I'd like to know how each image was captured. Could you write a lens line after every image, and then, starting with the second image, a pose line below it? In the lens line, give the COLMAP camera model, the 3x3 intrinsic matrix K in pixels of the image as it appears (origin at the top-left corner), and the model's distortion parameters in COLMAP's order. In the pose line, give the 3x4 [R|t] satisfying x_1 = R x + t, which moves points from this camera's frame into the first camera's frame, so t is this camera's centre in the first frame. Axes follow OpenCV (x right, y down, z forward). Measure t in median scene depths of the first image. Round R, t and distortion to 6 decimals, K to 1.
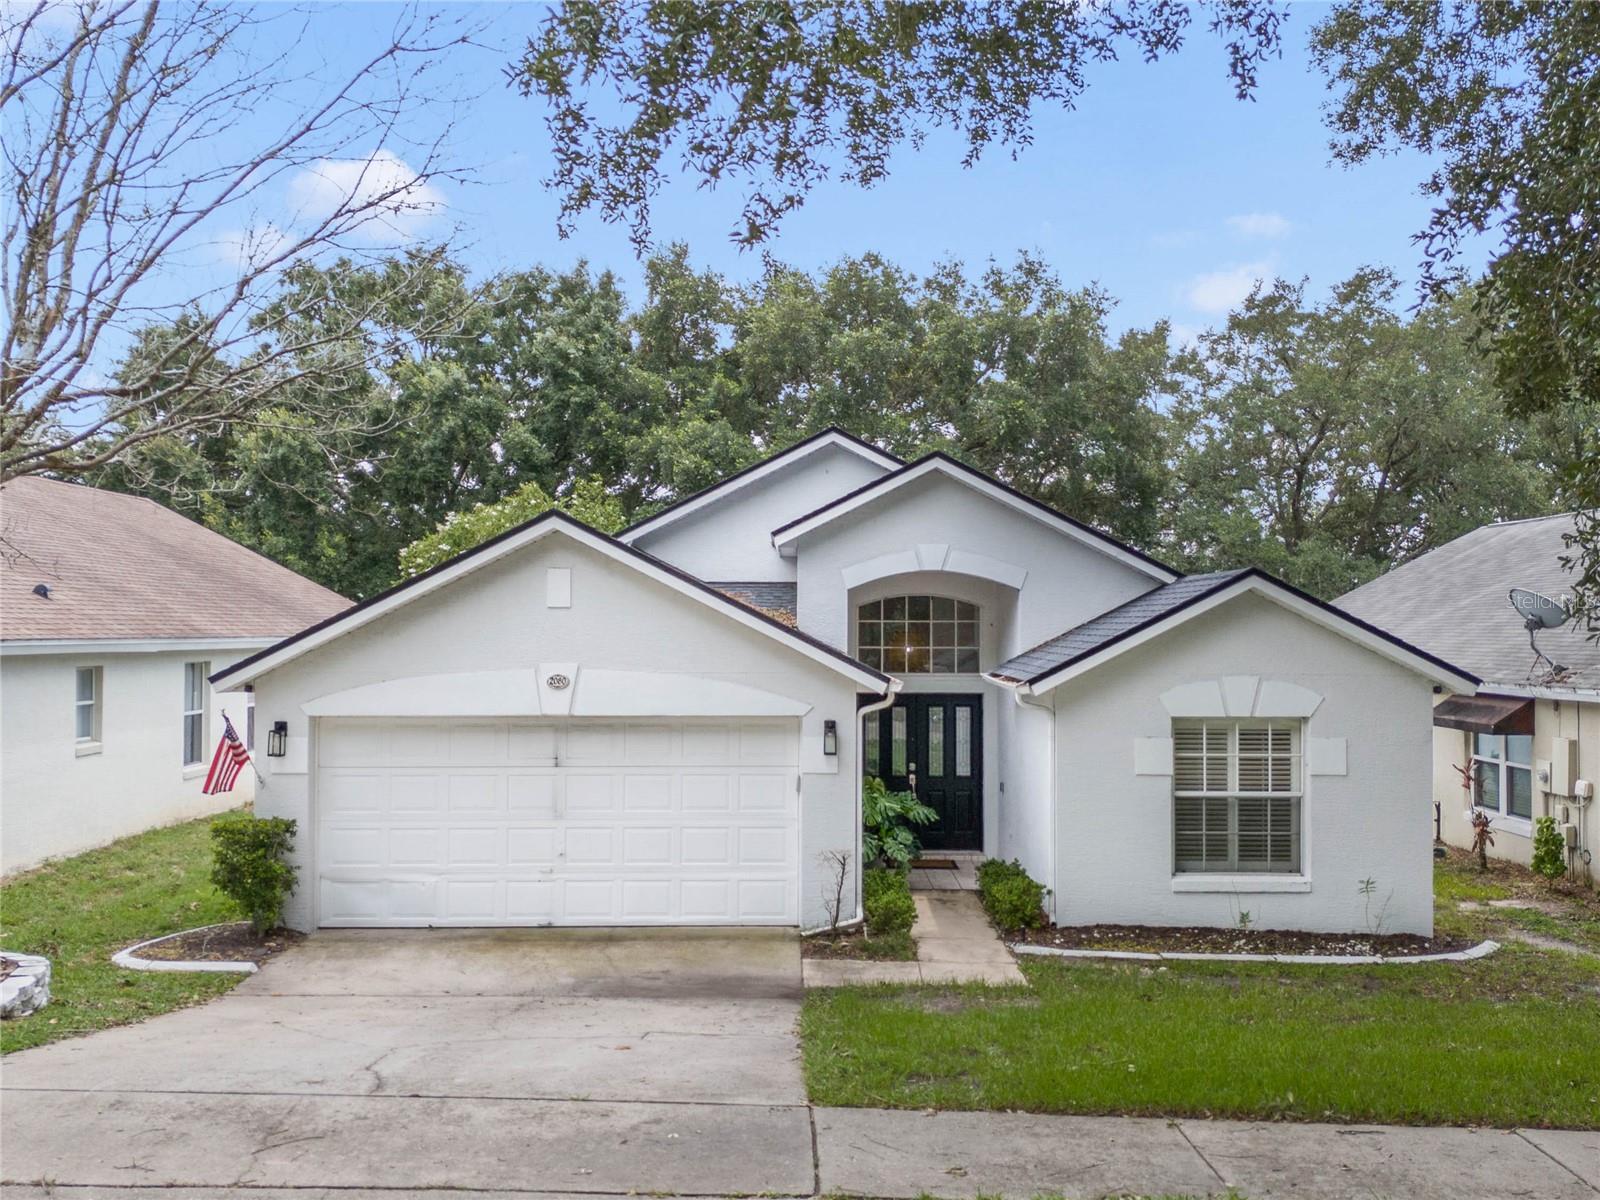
lens RADIAL K [[1139.1, 0, 800.0], [0, 1139.1, 600.0], [0, 0, 1]] dist [0.074251, -0.102983]
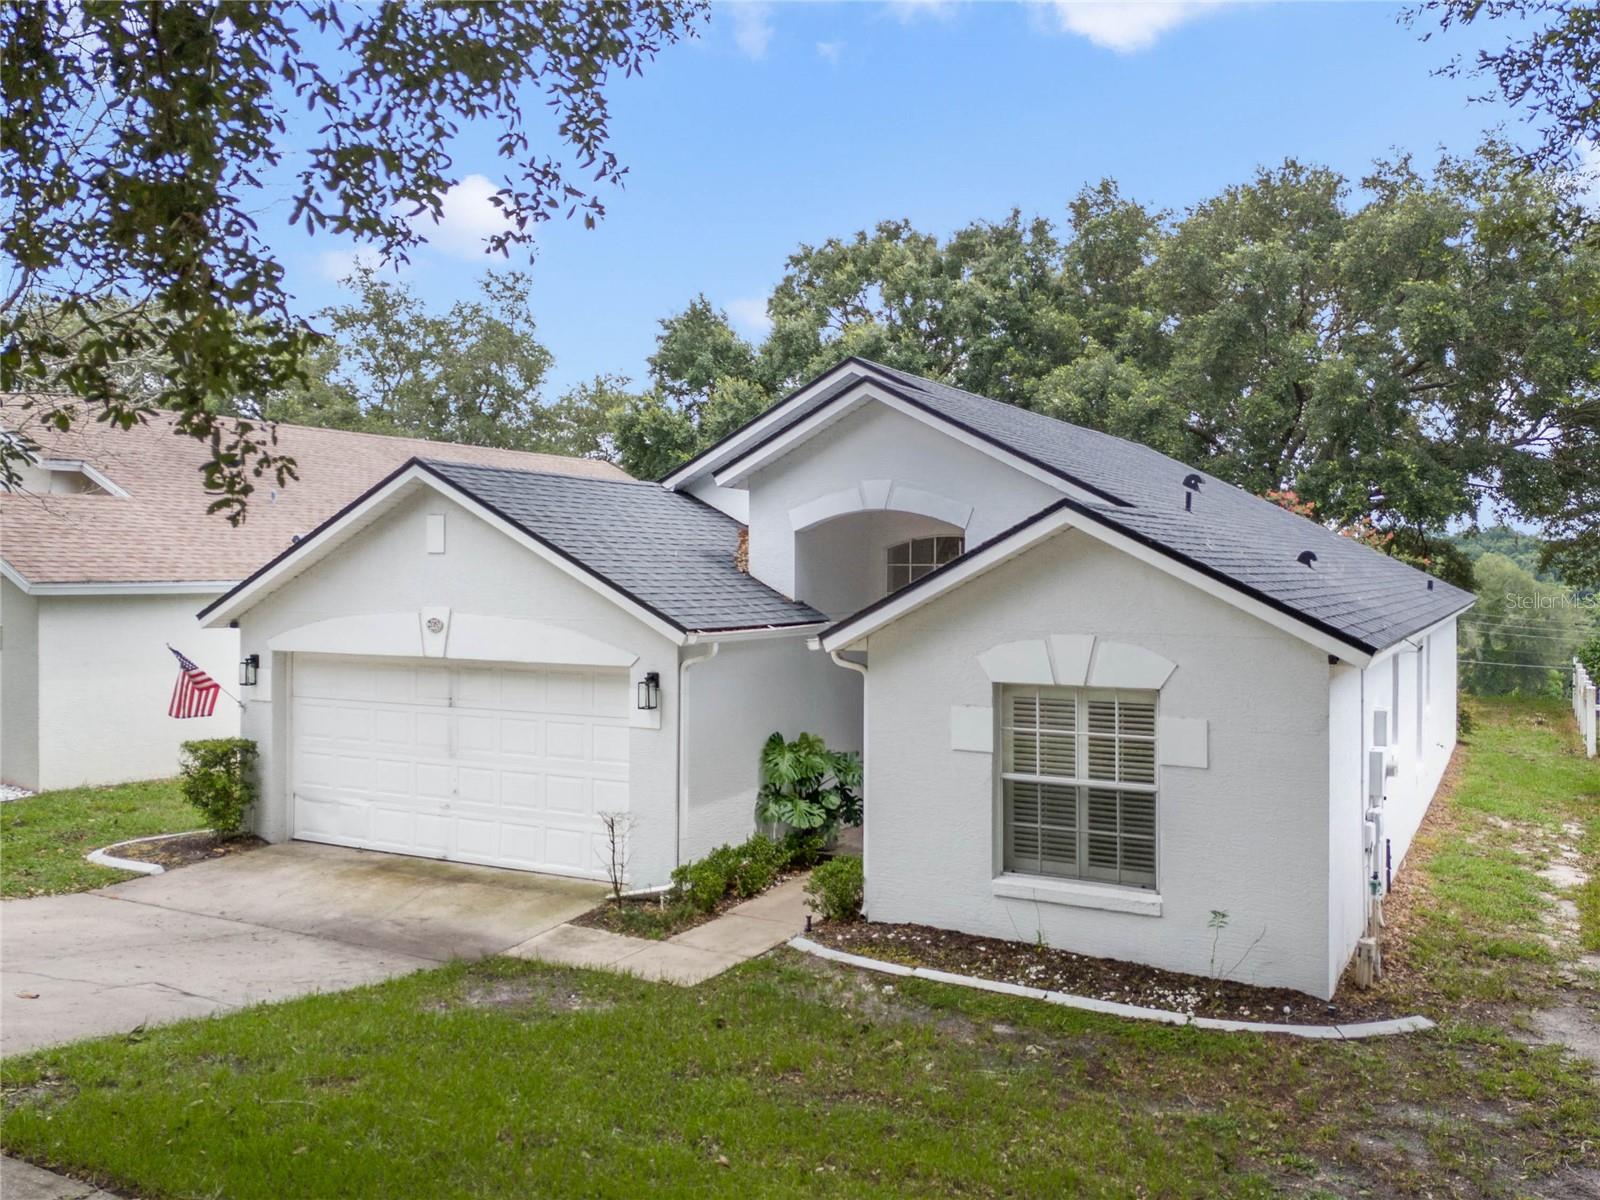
lens RADIAL K [[1102.3, 0, 802.1], [0, 1102.3, 545.1], [0, 0, 1]] dist [0.093307, -0.120715]
pose [[0.919680, -0.008032, -0.392585, 0.510856], [0.009396, 0.999955, 0.001551, 0.001075], [0.392555, -0.005116, 0.919714, 0.214953]]
